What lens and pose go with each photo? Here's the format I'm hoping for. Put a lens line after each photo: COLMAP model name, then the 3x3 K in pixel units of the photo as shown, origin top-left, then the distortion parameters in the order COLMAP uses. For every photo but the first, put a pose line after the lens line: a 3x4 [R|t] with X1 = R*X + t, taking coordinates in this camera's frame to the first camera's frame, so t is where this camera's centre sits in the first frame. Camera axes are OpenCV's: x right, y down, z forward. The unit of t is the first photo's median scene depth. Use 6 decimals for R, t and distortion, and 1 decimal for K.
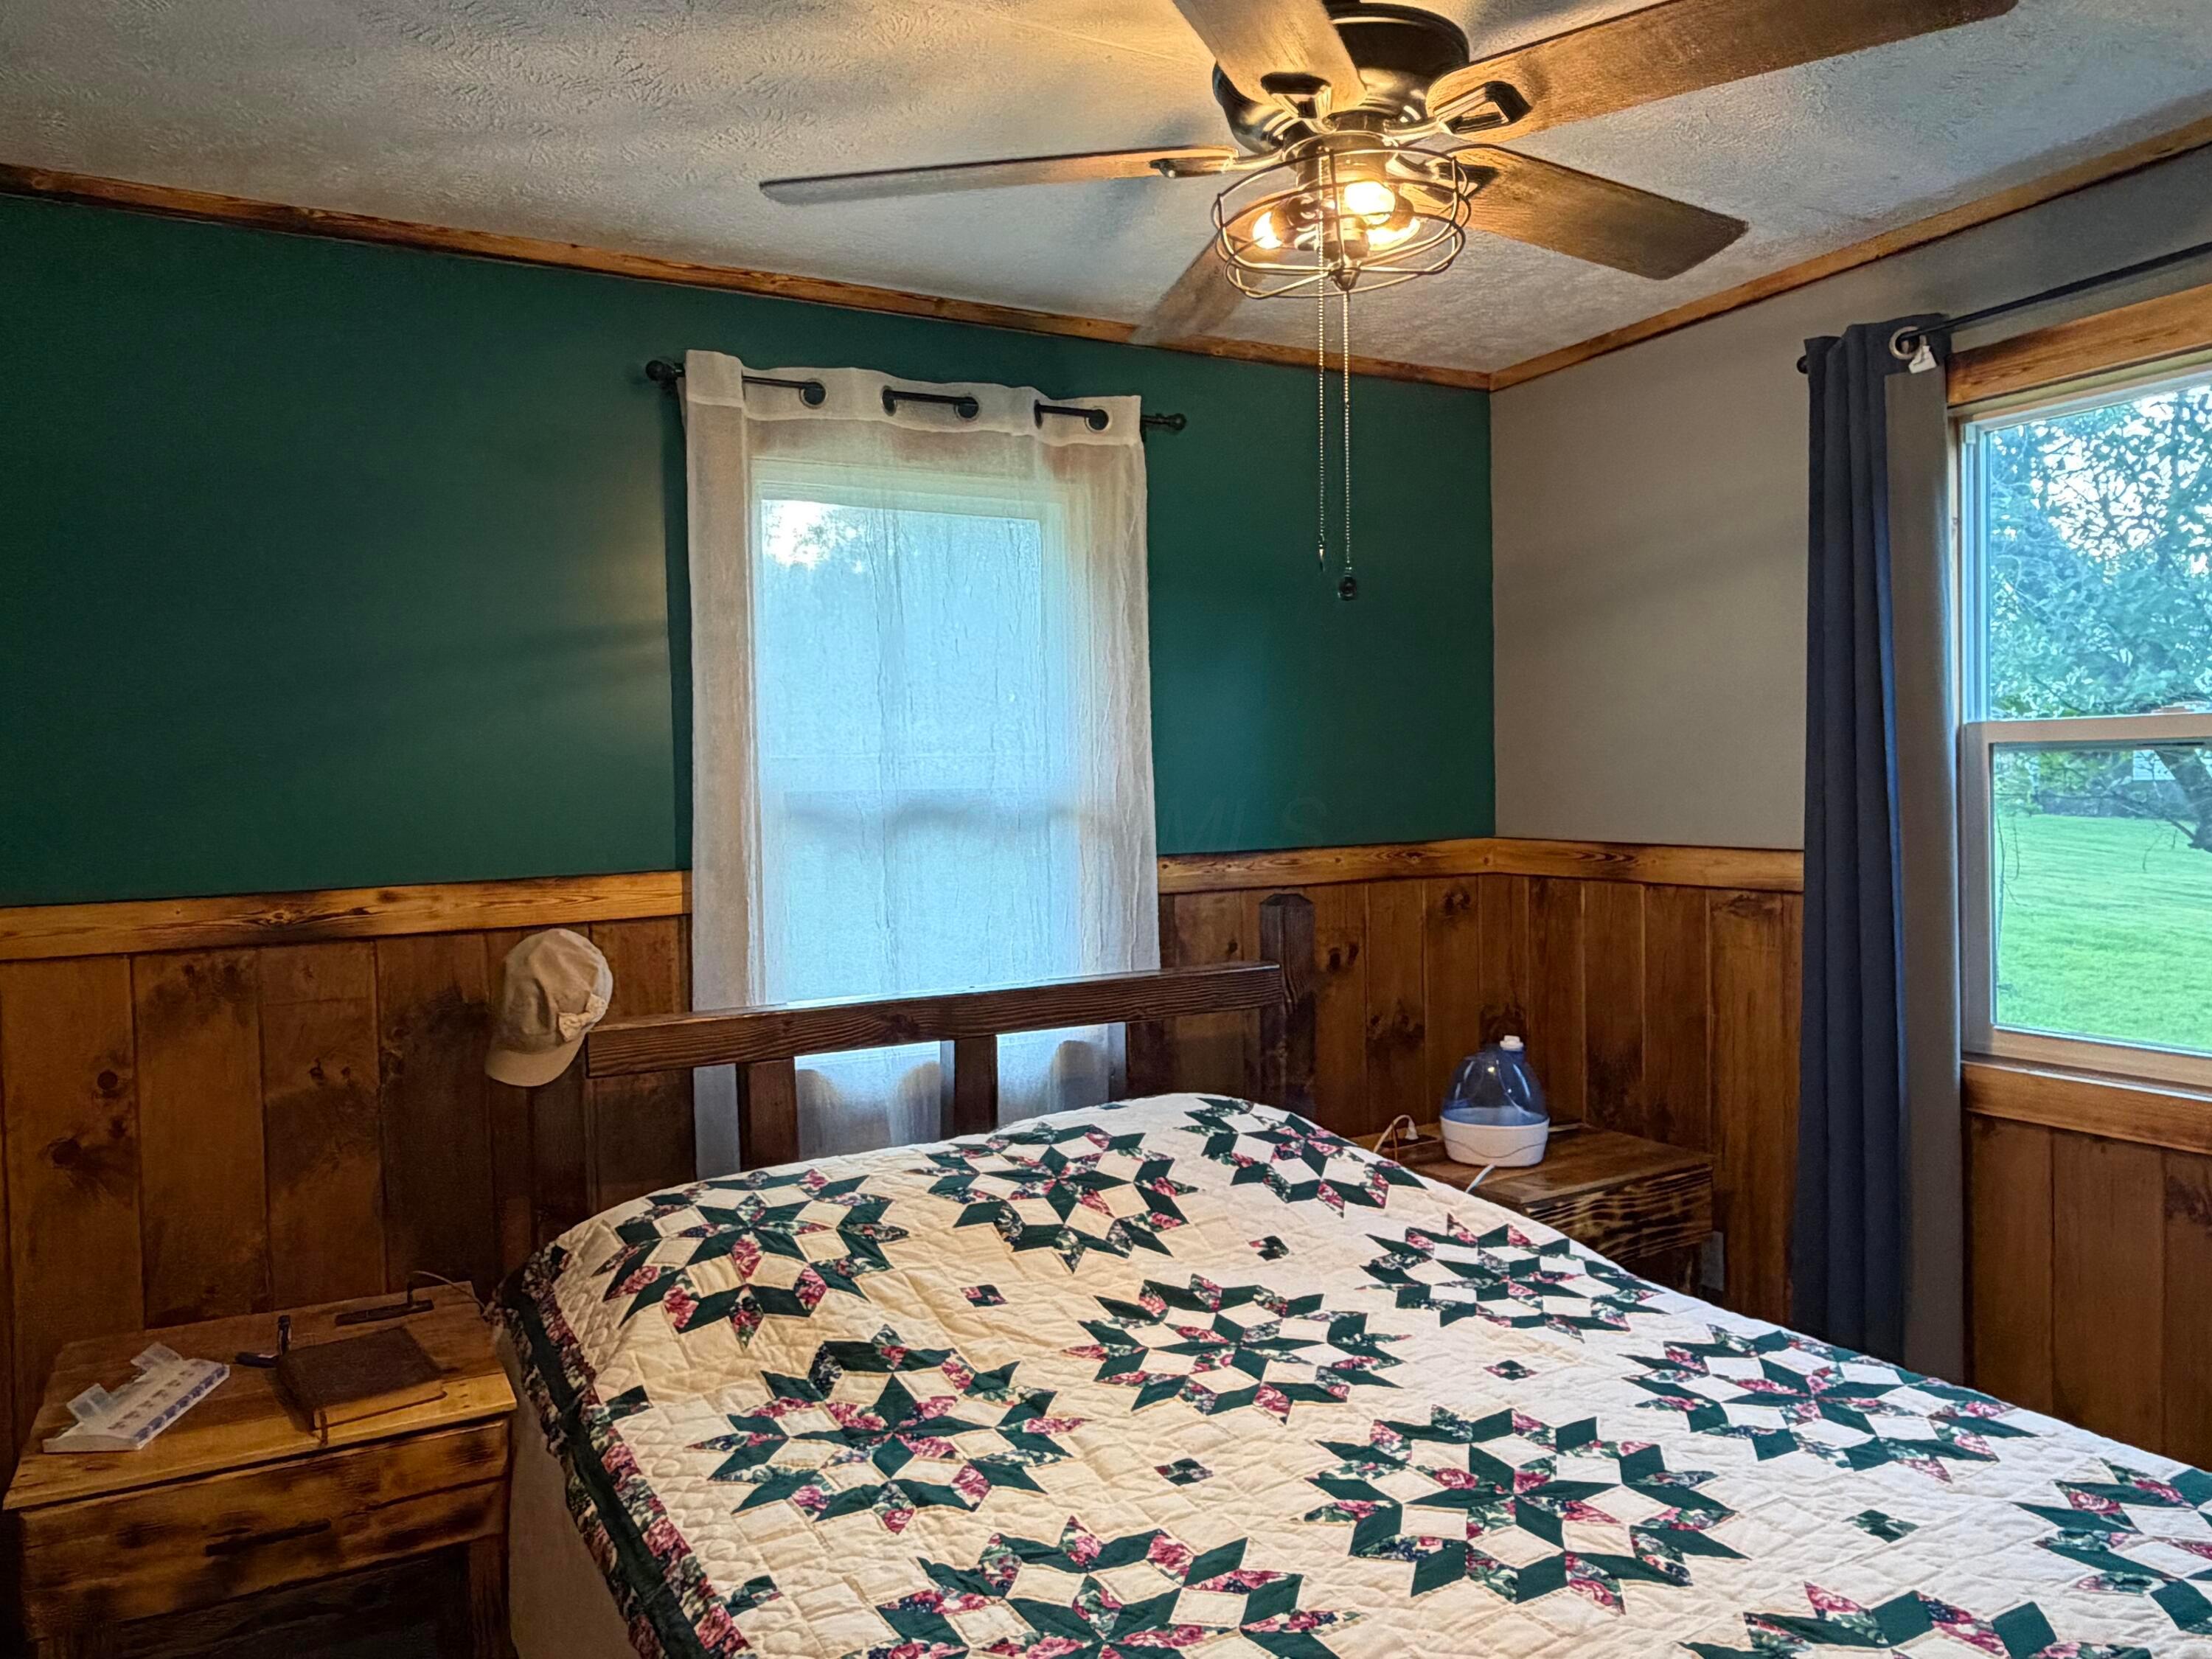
lens RADIAL K [[1571.5, 0, 1100.8], [0, 1571.5, 826.9], [0, 0, 1]] dist [-0.005250, 0.004299]
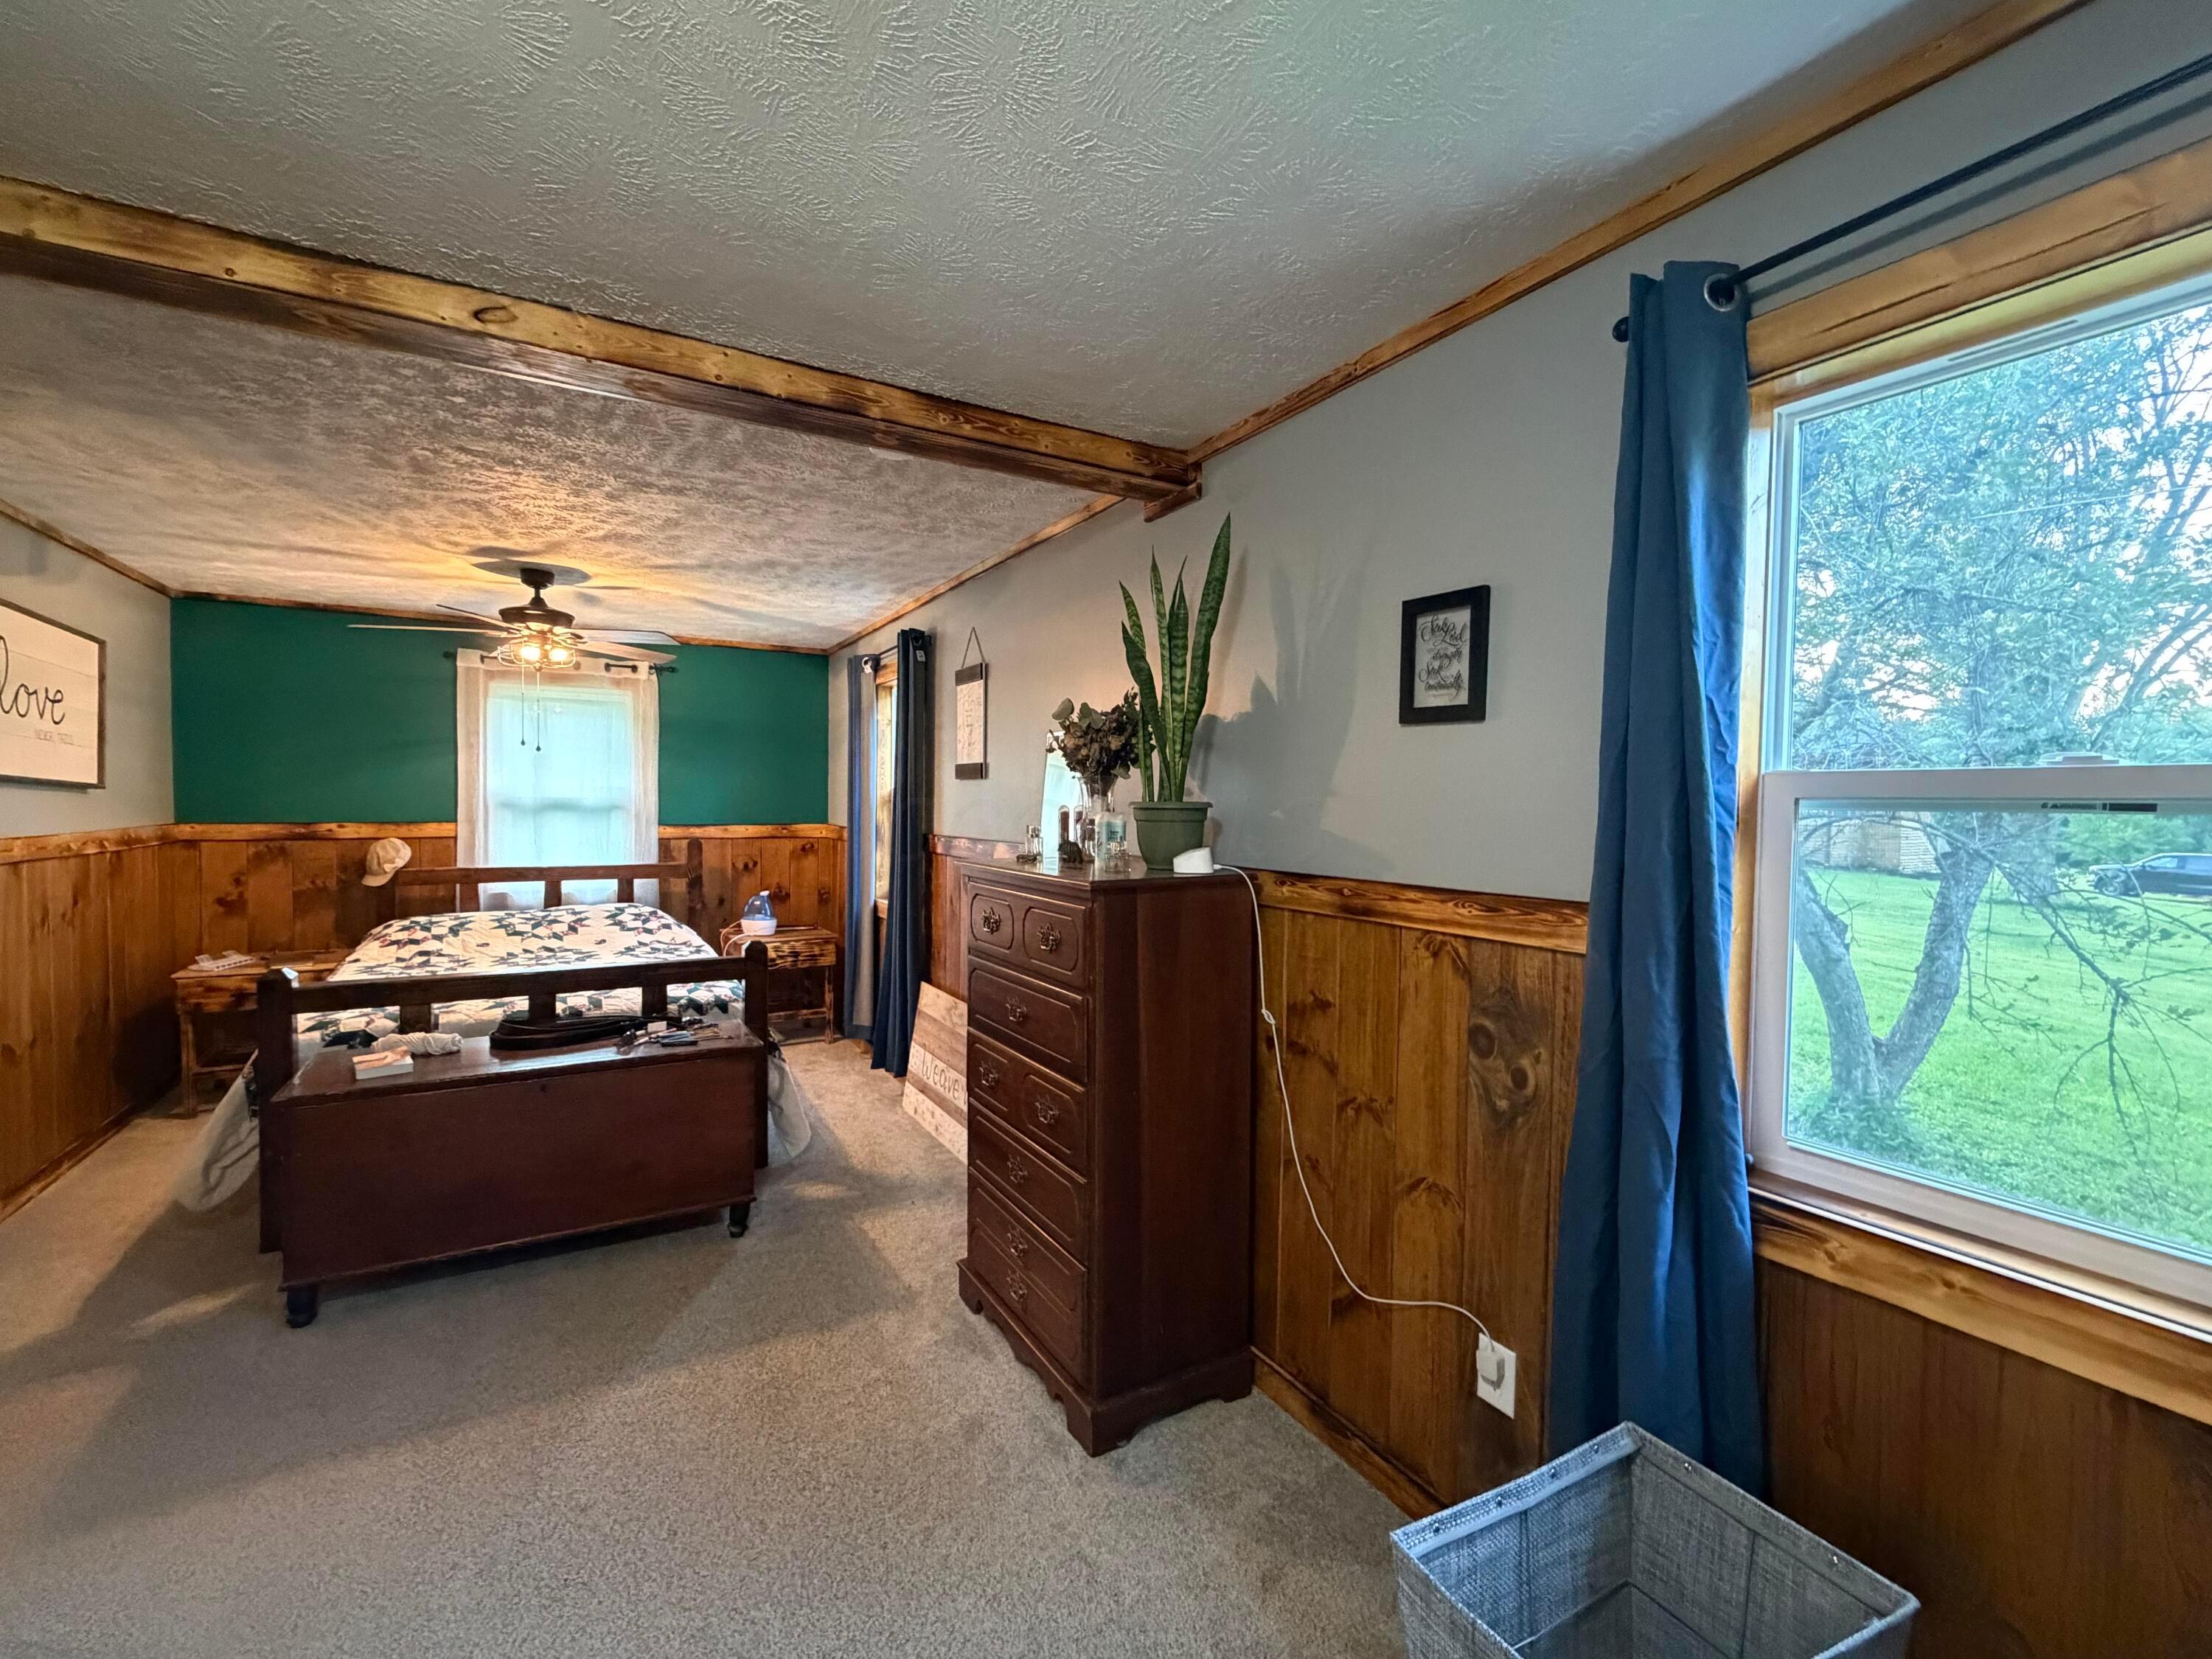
lens RADIAL K [[966.8, 0, 1111.8], [0, 966.8, 835.1], [0, 0, 1]] dist [0.000564, -0.000088]
pose [[0.998828, 0.035162, 0.033272, 0.997981], [-0.035403, 0.999351, 0.006683, -0.004024], [-0.033015, -0.007853, 0.999424, -0.947379]]
